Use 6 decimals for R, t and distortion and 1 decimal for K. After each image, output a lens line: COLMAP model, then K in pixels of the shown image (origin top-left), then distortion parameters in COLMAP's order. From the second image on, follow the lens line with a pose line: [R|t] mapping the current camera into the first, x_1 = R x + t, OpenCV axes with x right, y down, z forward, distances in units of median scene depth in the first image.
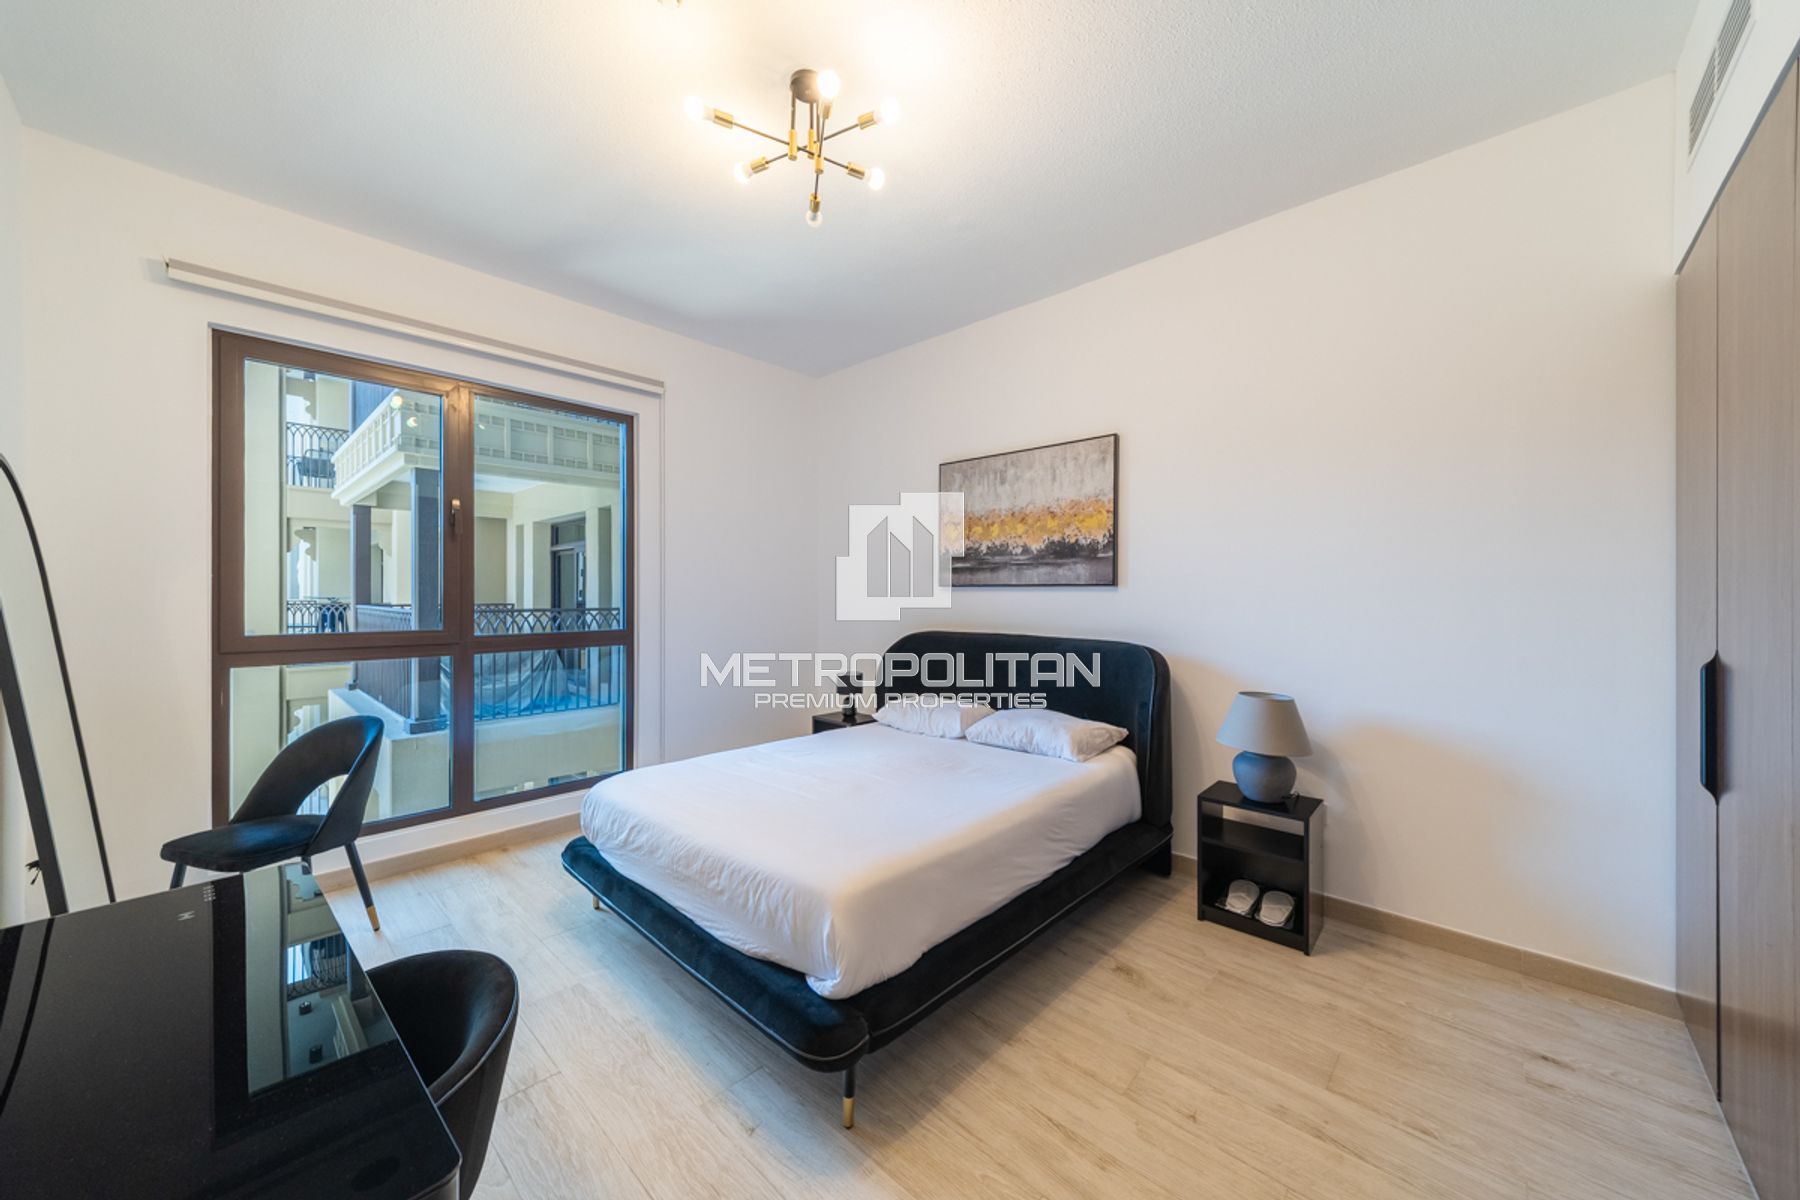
lens RADIAL K [[631.7, 0, 909.9], [0, 631.7, 599.3], [0, 0, 1]] dist [0.002844, 0.000044]
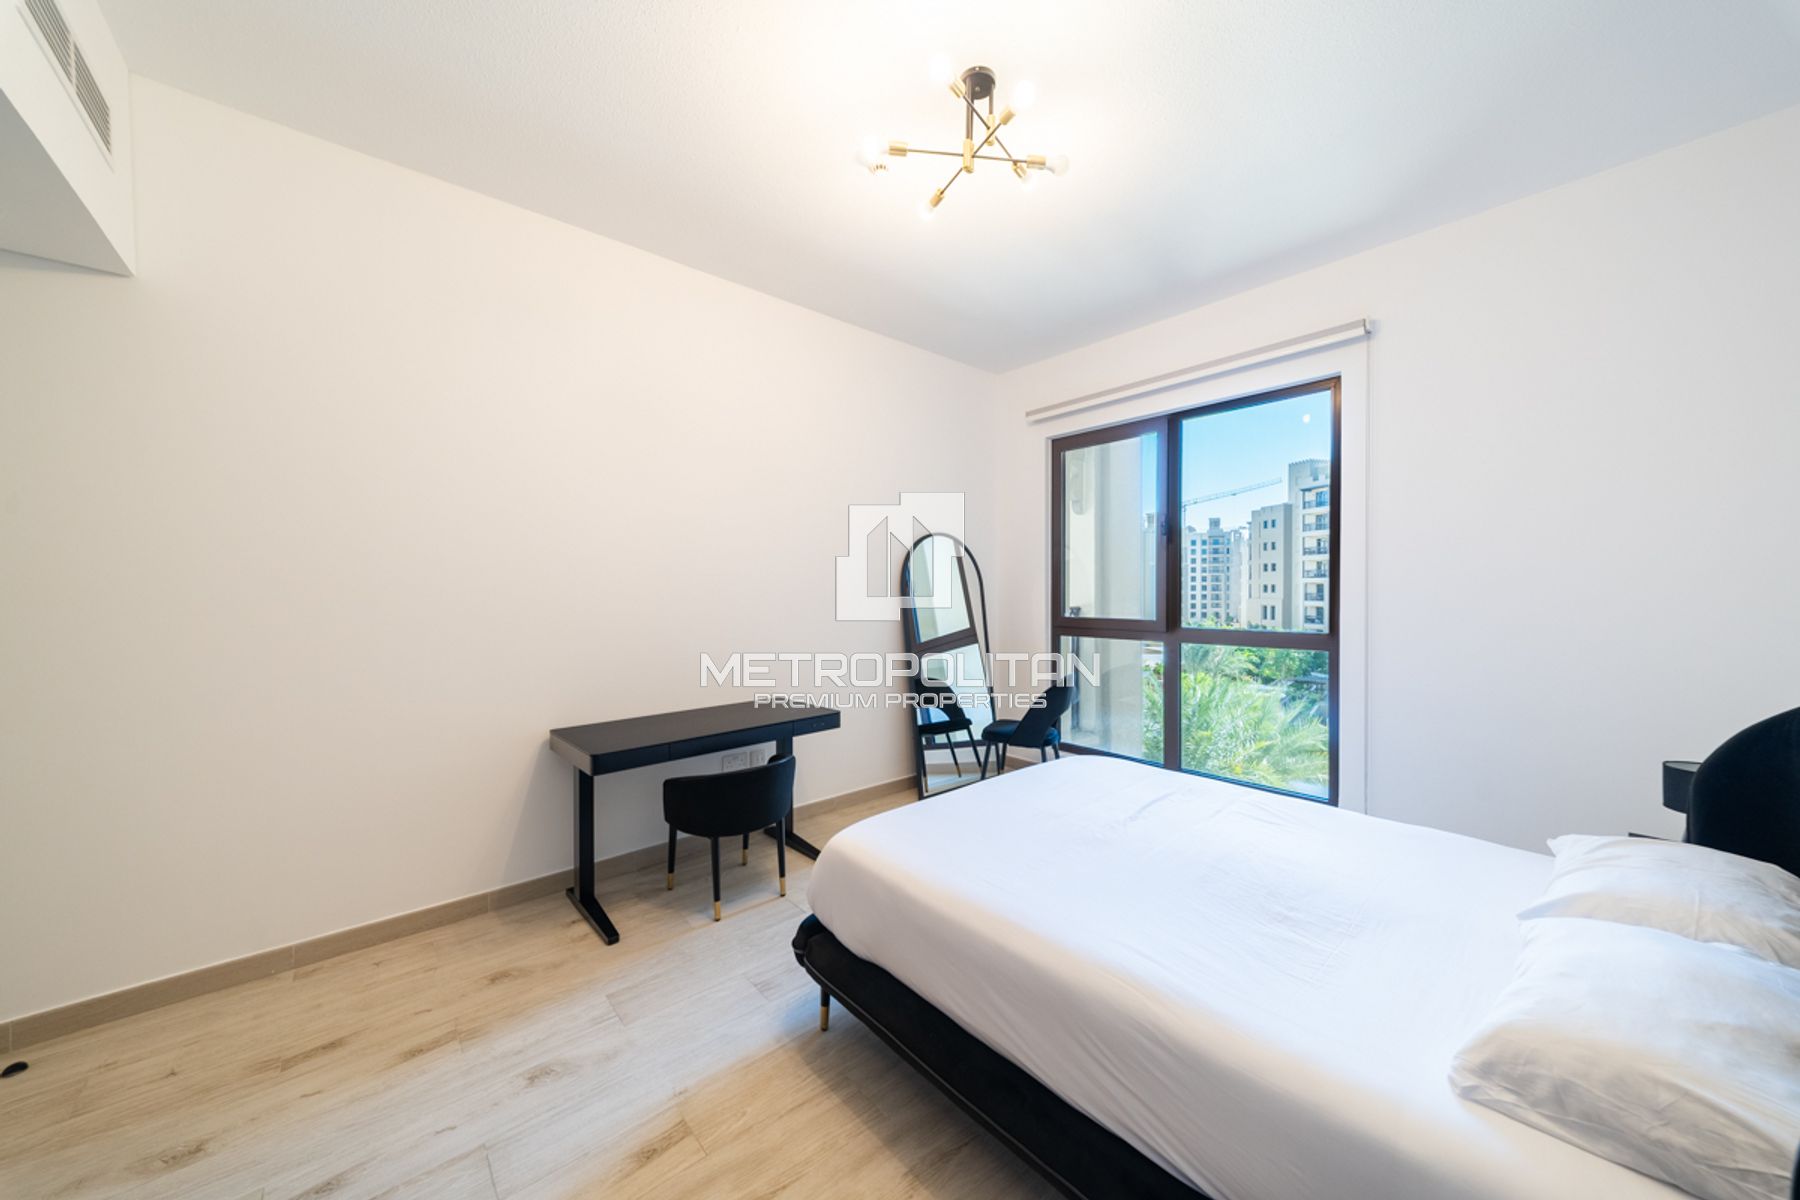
lens RADIAL K [[631.7, 0, 898.4], [0, 631.7, 592.9], [0, 0, 1]] dist [0.002844, 0.000044]
pose [[-0.101833, -0.003113, -0.994797, 0.981720], [-0.005031, 0.999984, -0.002614, -0.000340], [0.994789, 0.004739, -0.101847, 1.129715]]
